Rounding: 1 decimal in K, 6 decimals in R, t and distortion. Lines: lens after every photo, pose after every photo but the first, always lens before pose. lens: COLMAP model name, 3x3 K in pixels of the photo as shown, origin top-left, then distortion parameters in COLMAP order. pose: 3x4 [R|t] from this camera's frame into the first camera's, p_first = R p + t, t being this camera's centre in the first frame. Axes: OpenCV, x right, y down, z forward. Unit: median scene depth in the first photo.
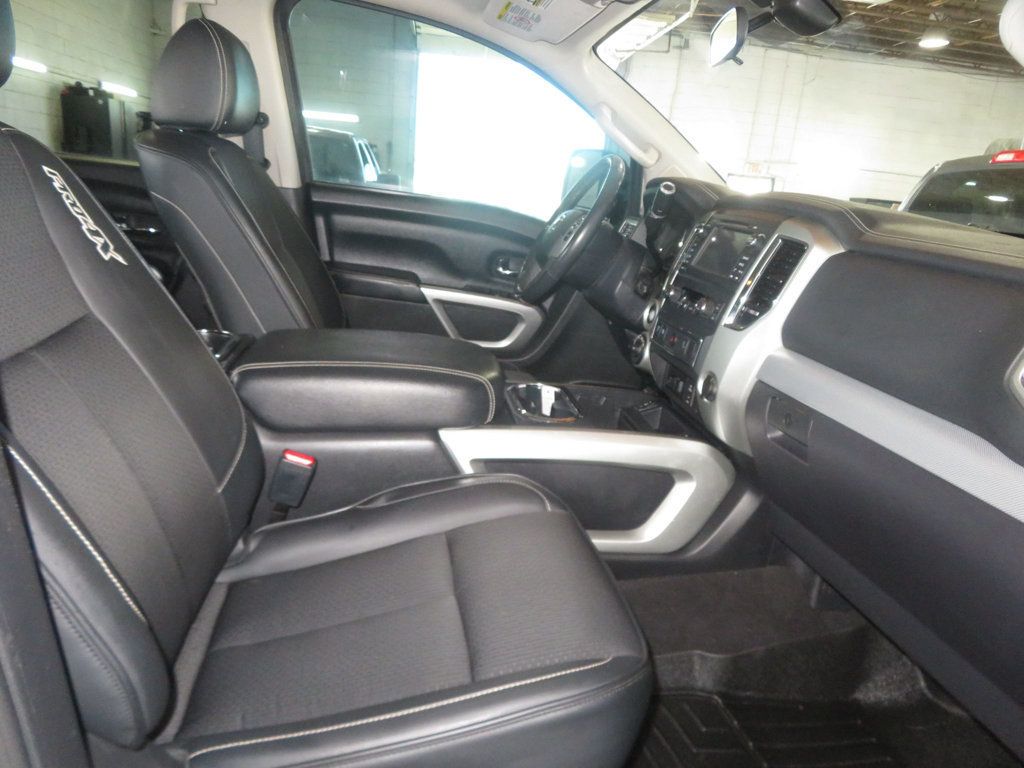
lens RADIAL K [[726.2, 0, 517.1], [0, 726.2, 378.7], [0, 0, 1]] dist [-0.008095, 0.001718]
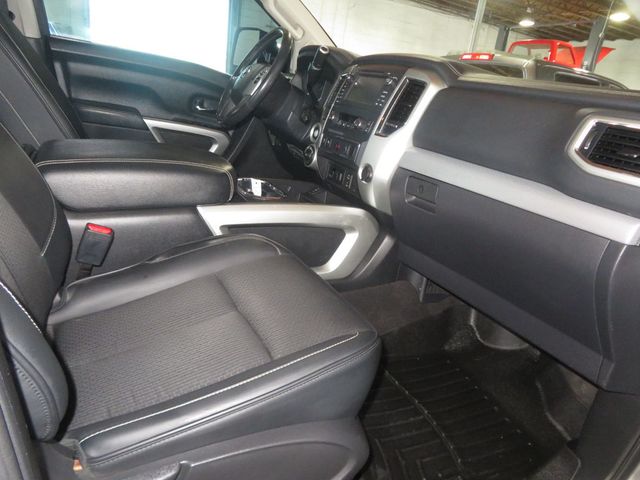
lens RADIAL K [[453.9, 0, 323.2], [0, 453.9, 236.7], [0, 0, 1]] dist [-0.008095, 0.001718]
pose [[0.949298, -0.063930, 0.307809, -0.138857], [0.034468, 0.994368, 0.100223, 0.044204], [-0.312483, -0.084531, 0.946155, 0.060830]]
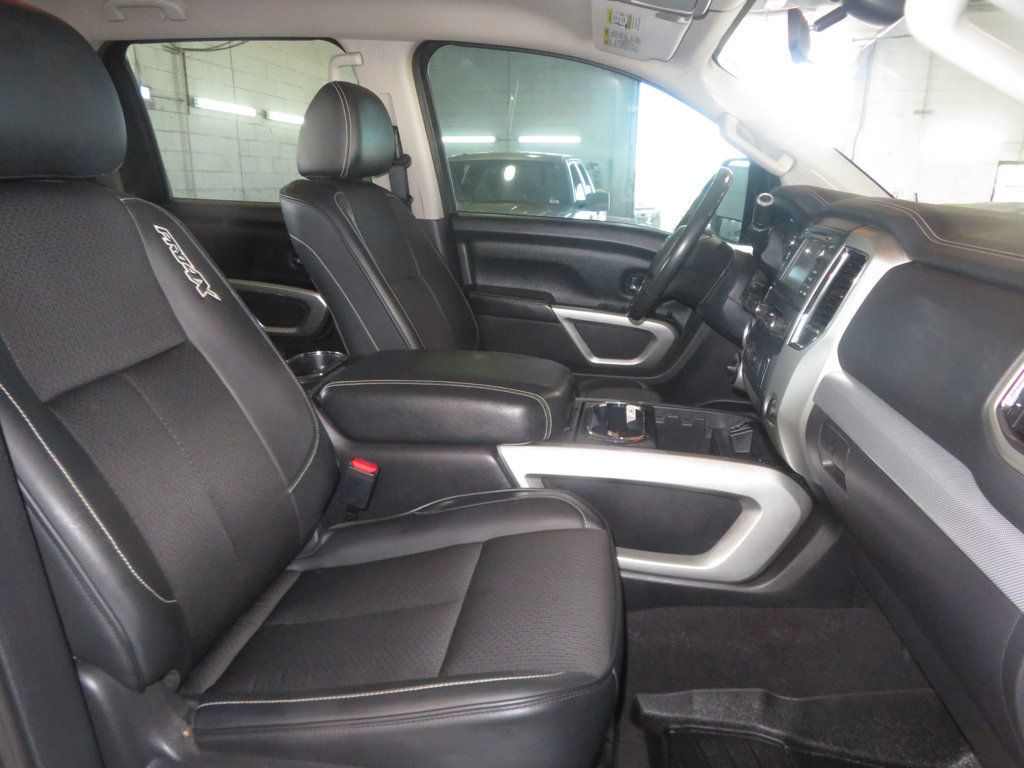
lens RADIAL K [[726.2, 0, 517.1], [0, 726.2, 378.7], [0, 0, 1]] dist [-0.008095, 0.001718]
pose [[0.951572, 0.006371, -0.307361, 0.226114], [-0.012192, 0.999781, -0.017022, -0.008299], [0.307185, 0.019945, 0.951441, -0.001288]]
